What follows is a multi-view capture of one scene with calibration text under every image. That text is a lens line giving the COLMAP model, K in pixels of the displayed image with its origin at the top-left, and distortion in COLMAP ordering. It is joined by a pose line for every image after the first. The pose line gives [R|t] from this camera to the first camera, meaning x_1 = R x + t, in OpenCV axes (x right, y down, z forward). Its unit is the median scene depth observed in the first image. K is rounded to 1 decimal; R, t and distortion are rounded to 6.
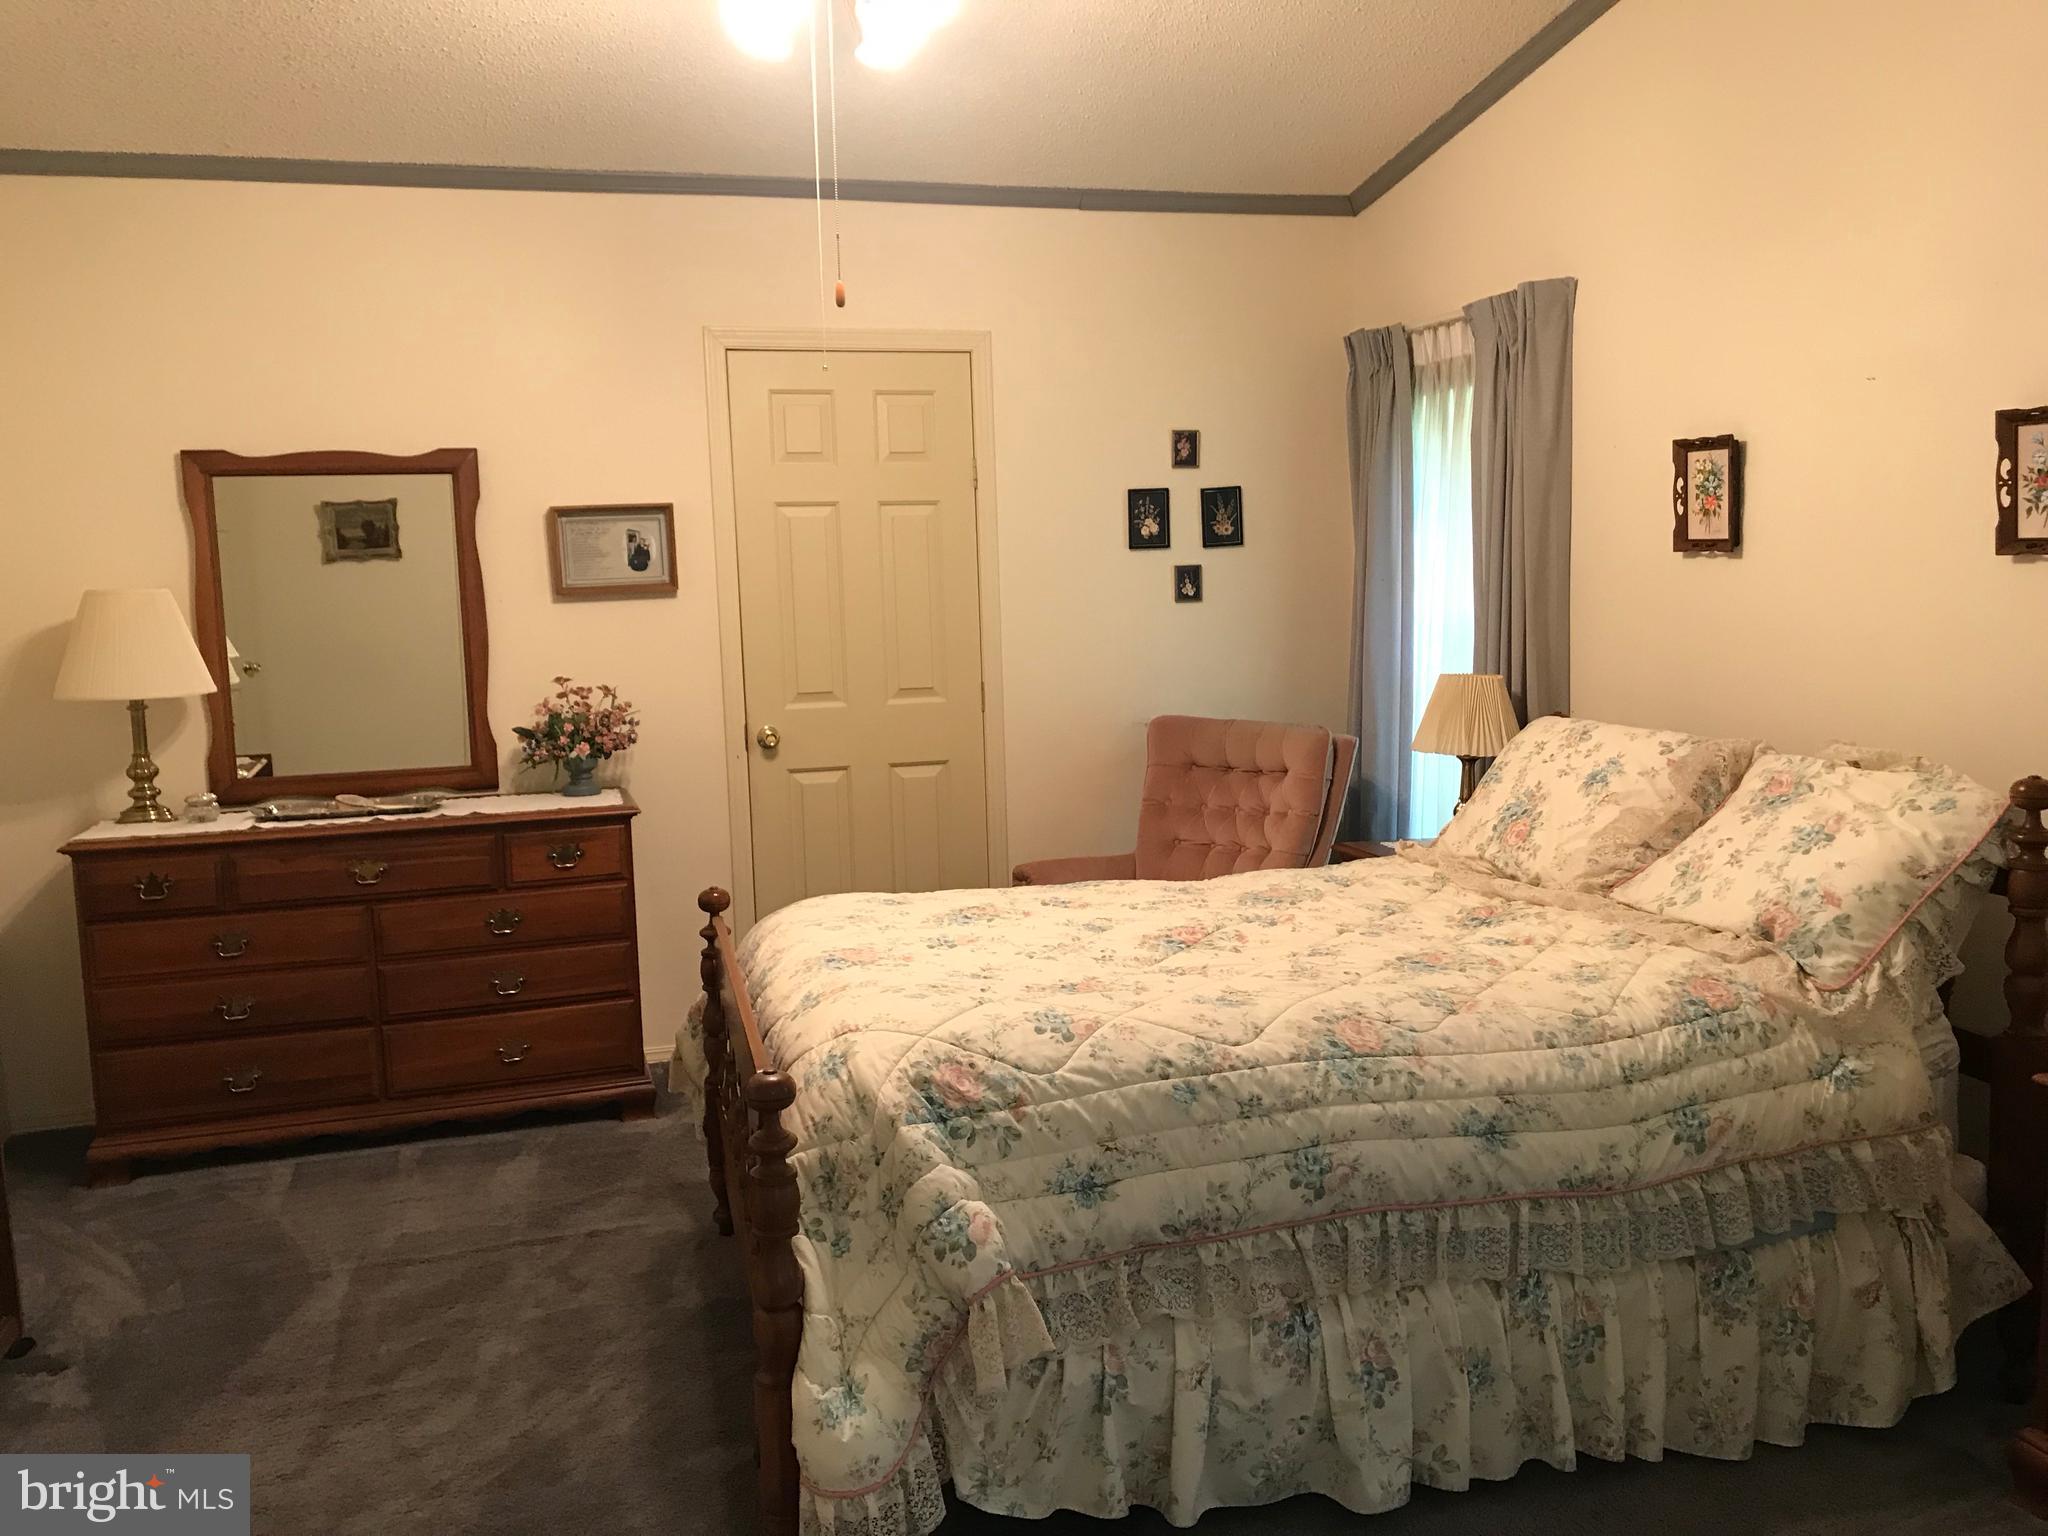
lens RADIAL K [[1679.3, 0, 1011.6], [0, 1679.3, 755.3], [0, 0, 1]] dist [0.046198, -0.050272]
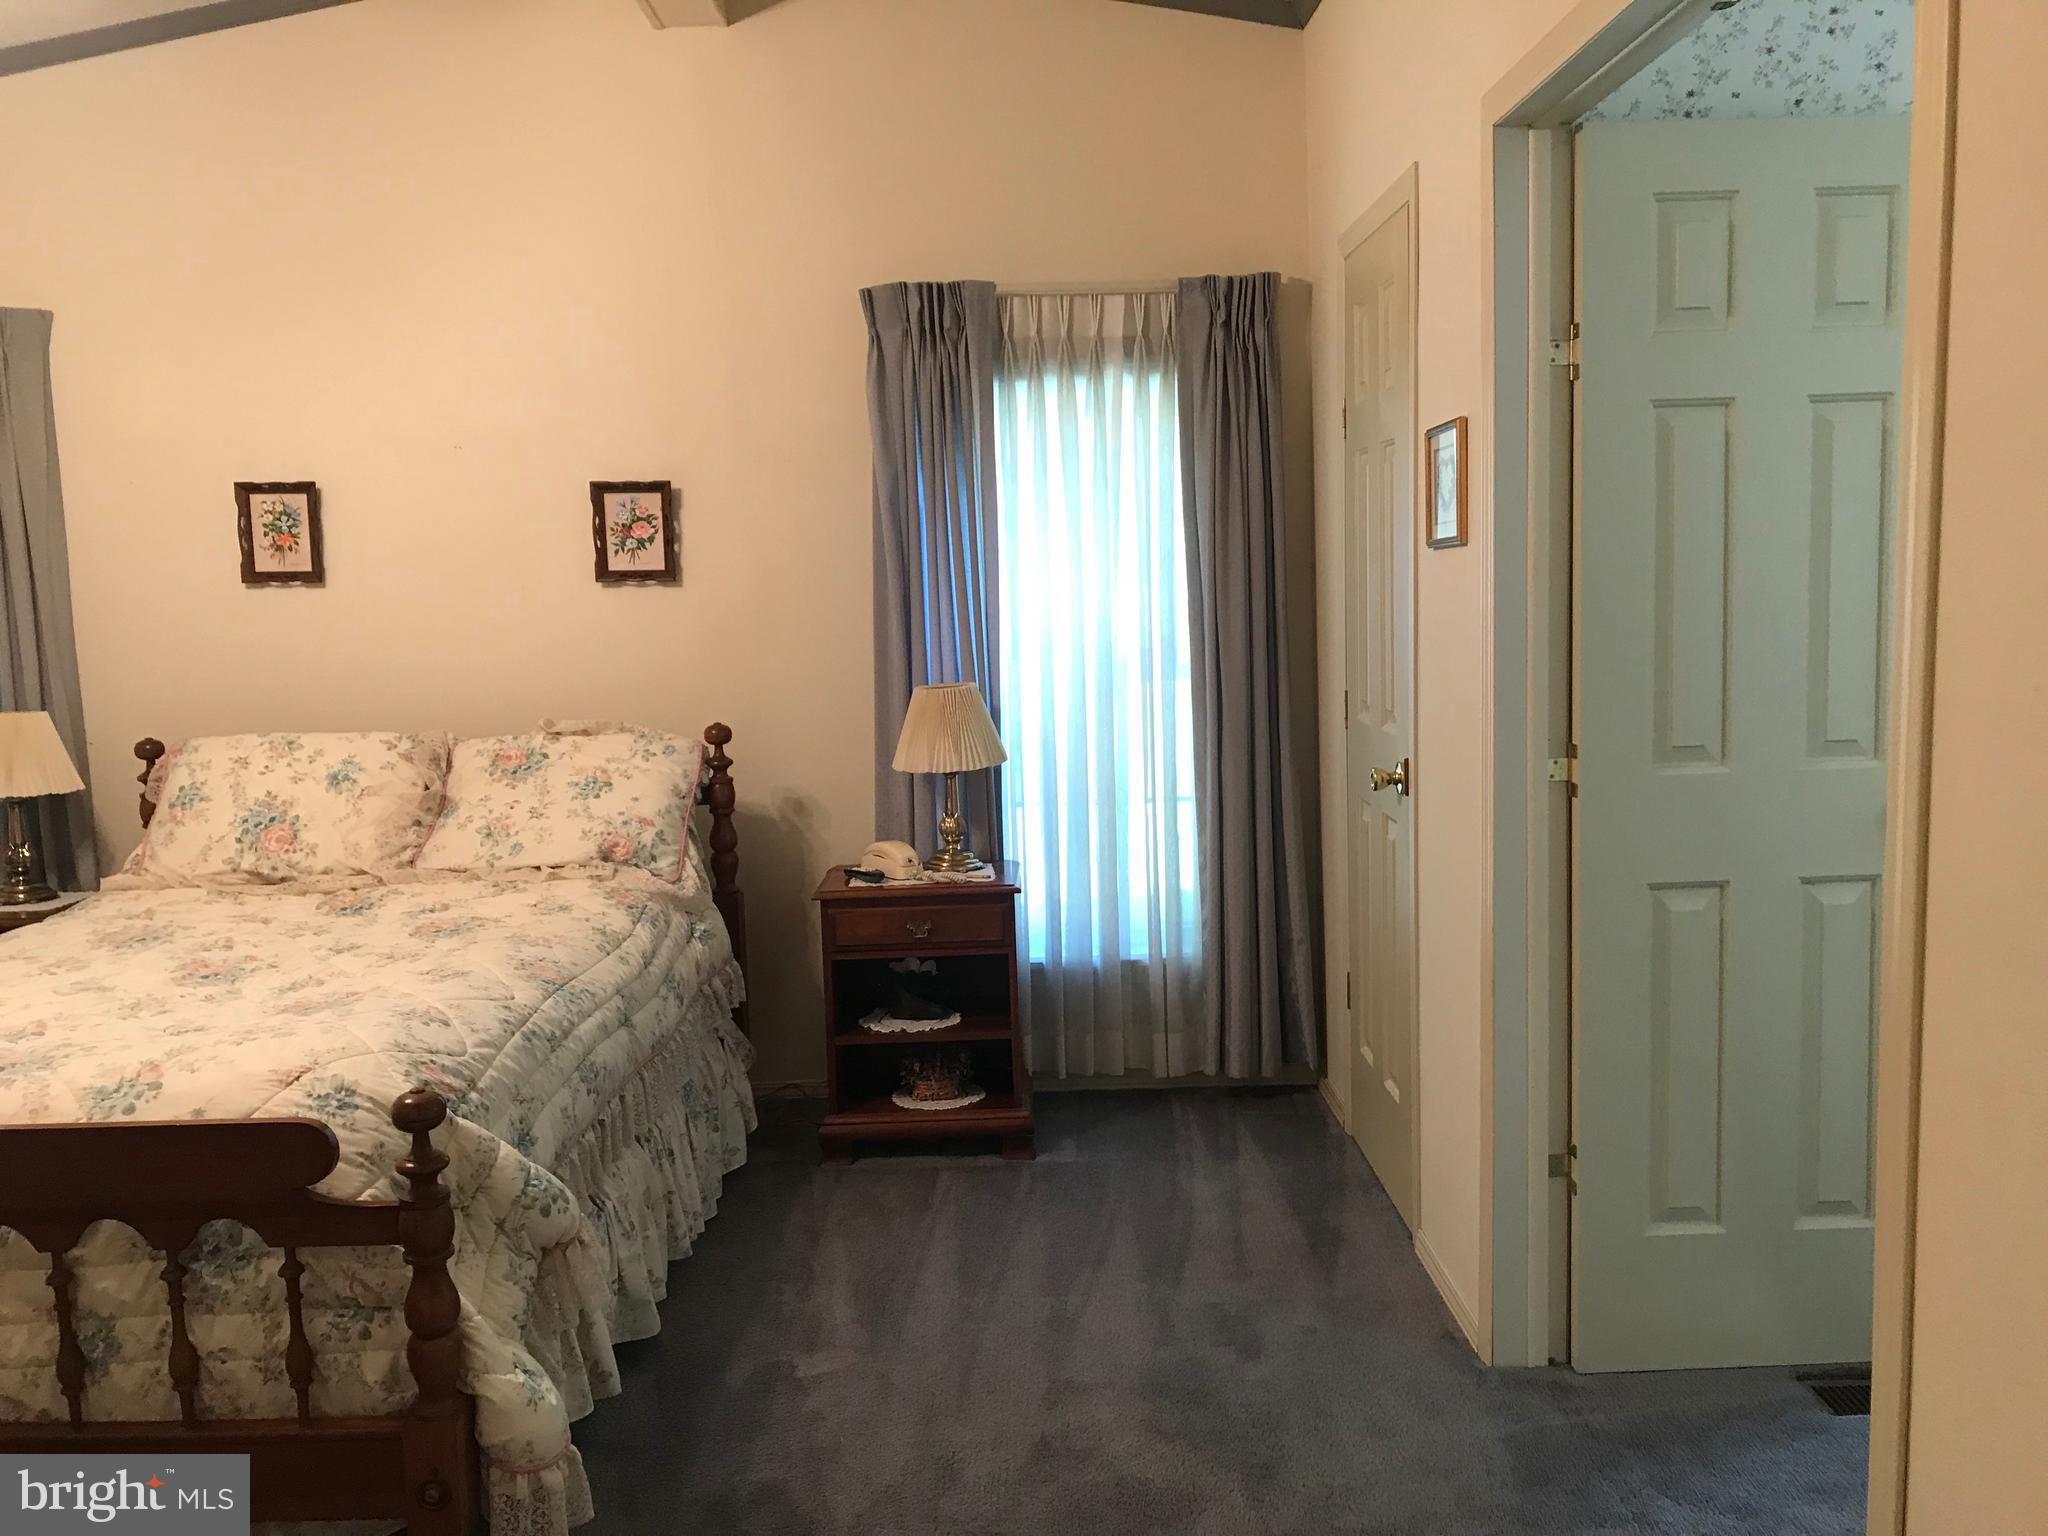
lens RADIAL K [[1679.3, 0, 1011.2], [0, 1679.3, 776.3], [0, 0, 1]] dist [0.046198, -0.050272]
pose [[0.273948, -0.102125, 0.956307, -0.710968], [0.126494, 0.989534, 0.069438, -0.010867], [-0.953390, 0.101945, 0.283999, 0.284801]]
